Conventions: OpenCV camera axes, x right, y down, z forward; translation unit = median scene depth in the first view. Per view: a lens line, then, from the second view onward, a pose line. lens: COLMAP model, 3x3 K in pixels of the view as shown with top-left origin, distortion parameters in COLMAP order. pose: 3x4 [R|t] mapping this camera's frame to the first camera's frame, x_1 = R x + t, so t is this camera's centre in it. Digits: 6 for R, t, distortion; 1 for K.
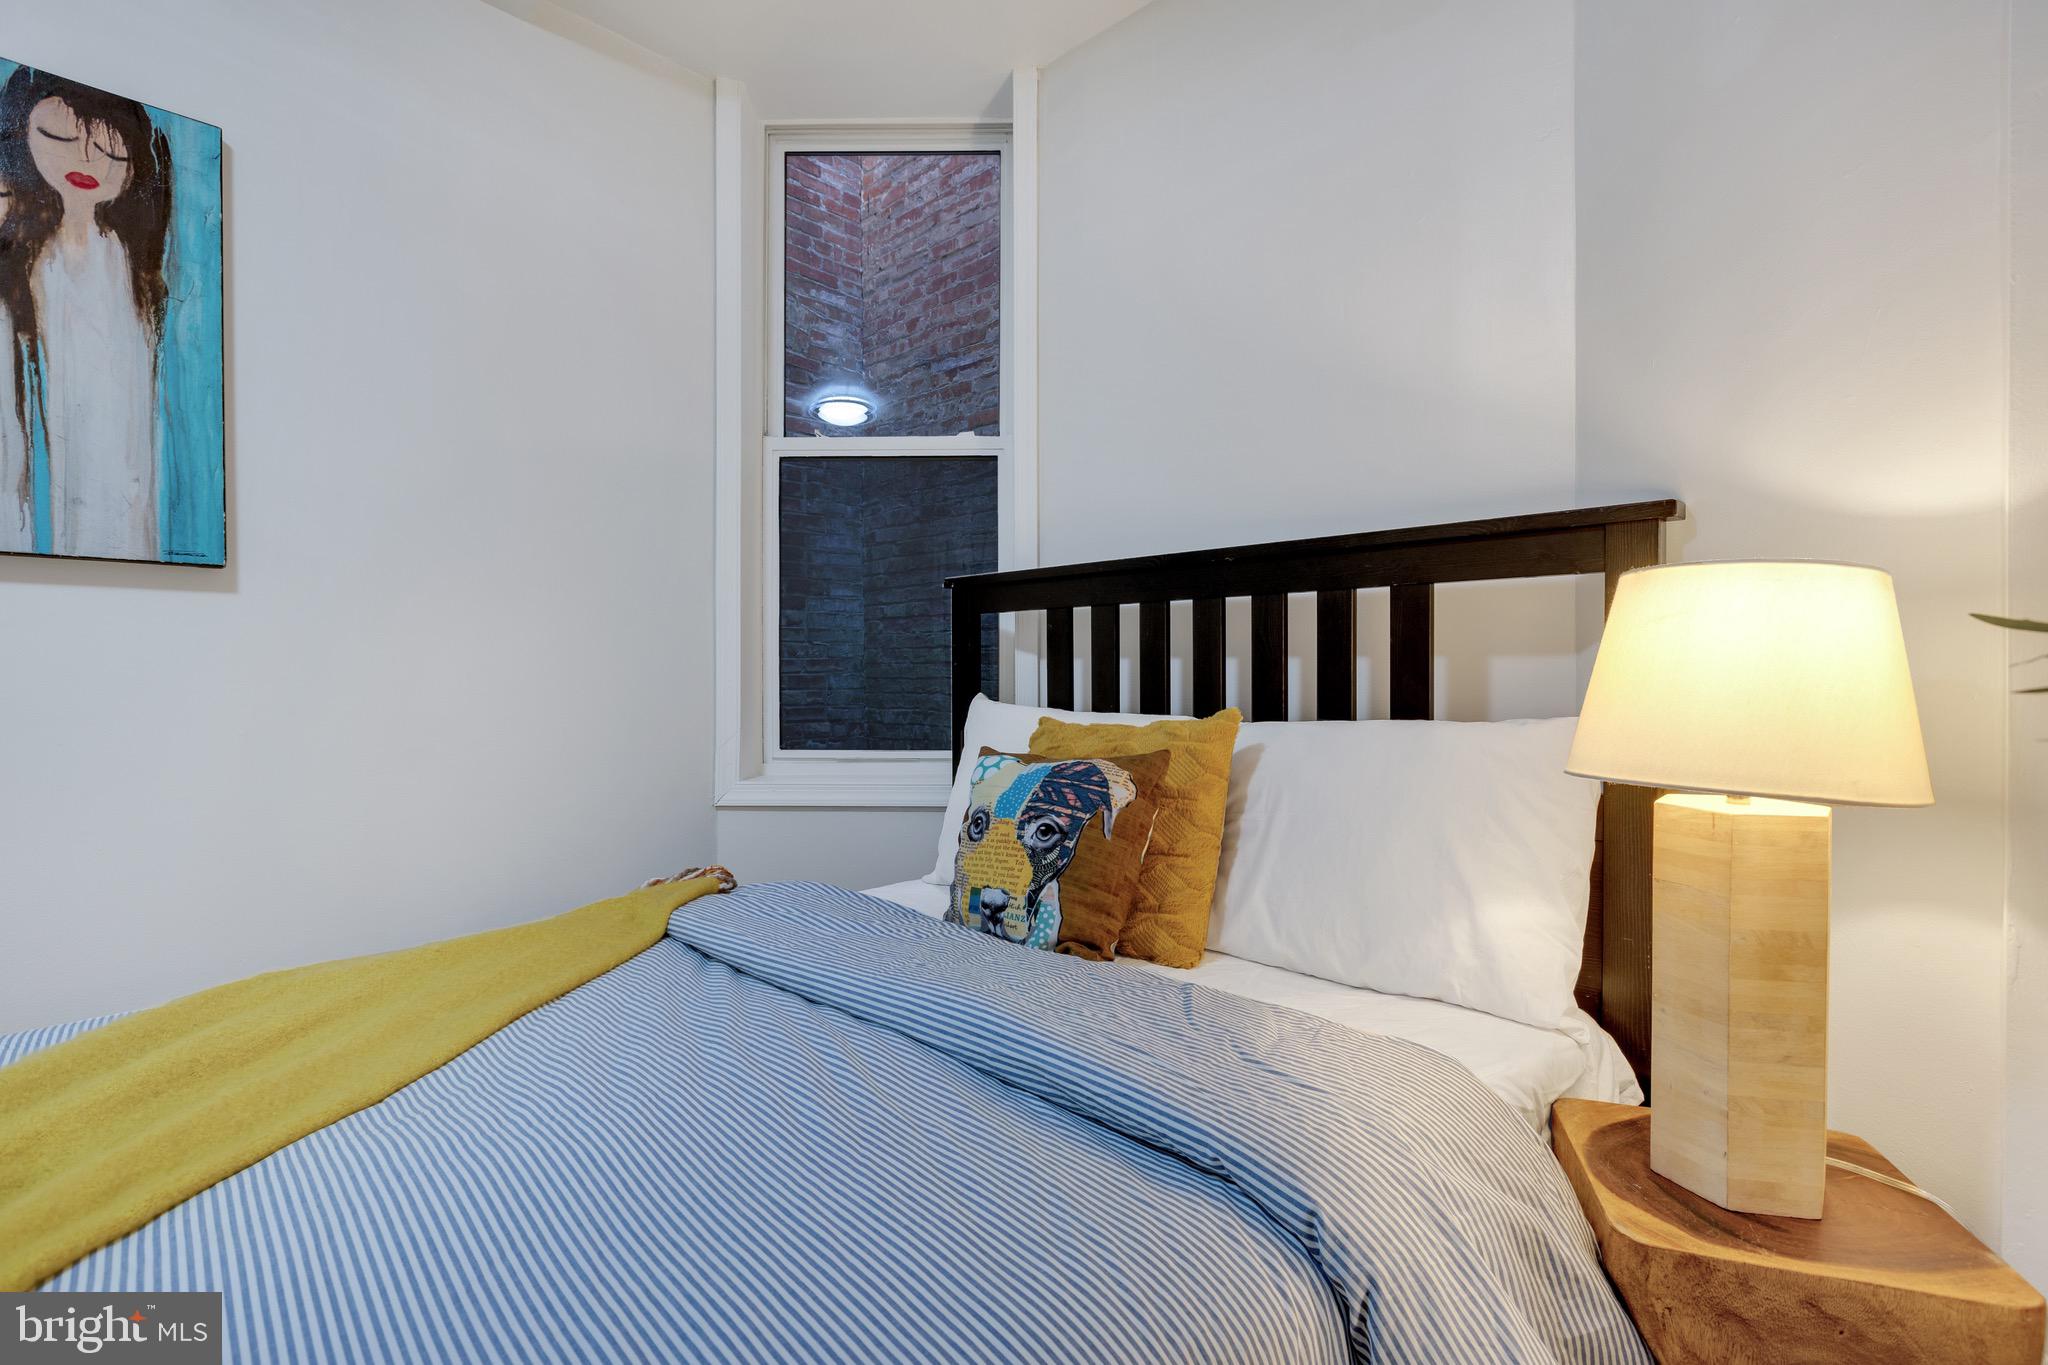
lens RADIAL K [[958.1, 0, 1014.8], [0, 958.1, 665.3], [0, 0, 1]] dist [-0.002272, -0.001373]
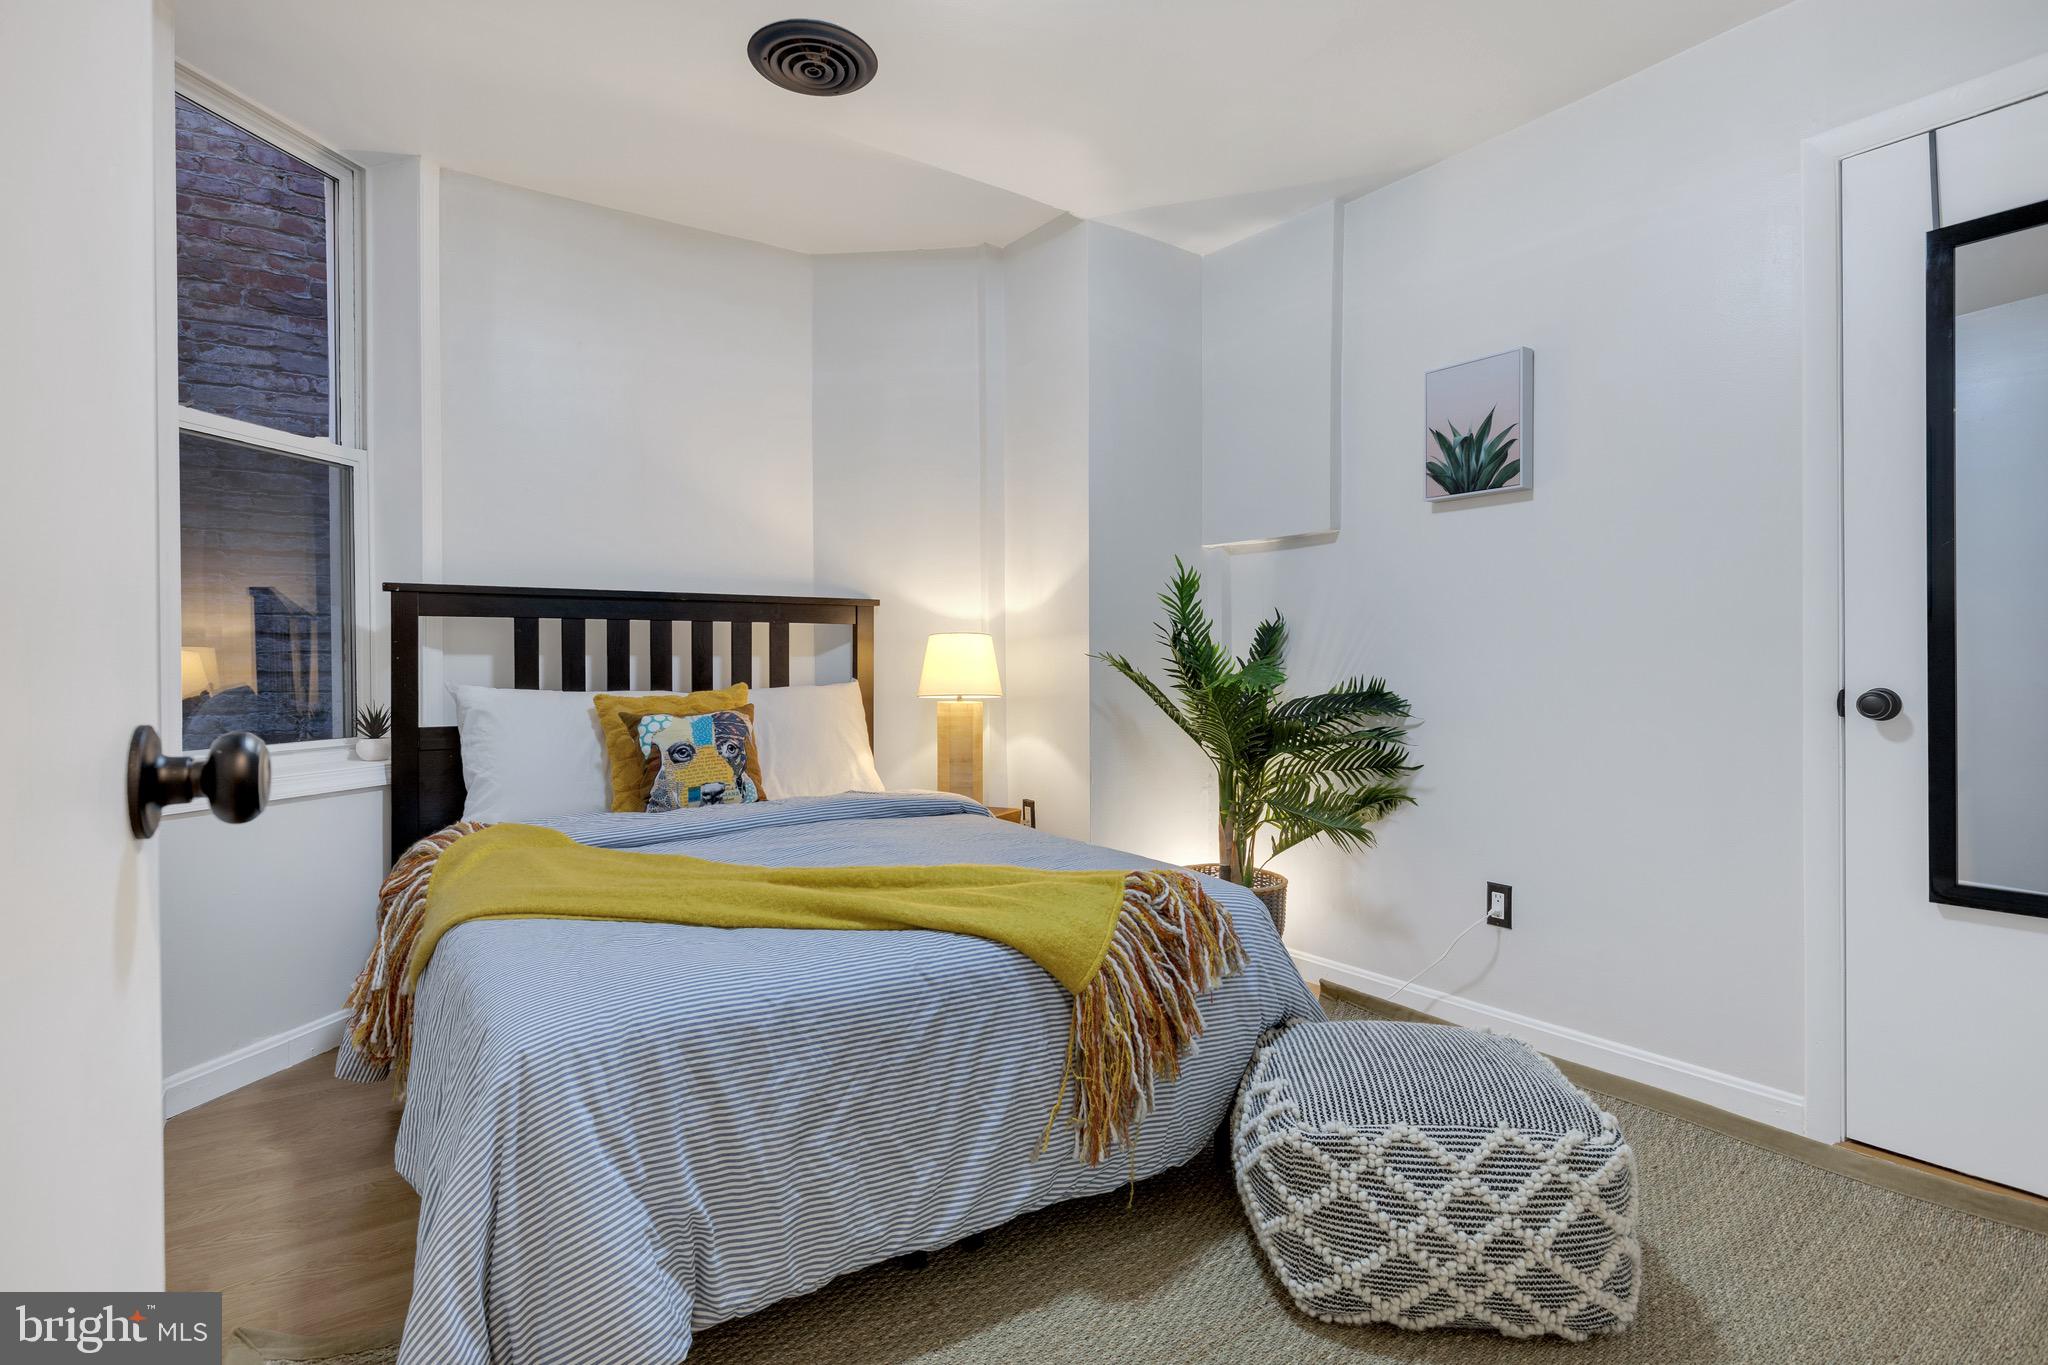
lens RADIAL K [[958.1, 0, 1014.8], [0, 958.1, 665.3], [0, 0, 1]] dist [-0.002272, -0.001373]
pose [[0.190861, 0.001952, 0.981615, -1.598969], [-0.003213, 0.999994, -0.001364, 0.010088], [-0.981612, -0.002893, 0.190866, 0.088488]]
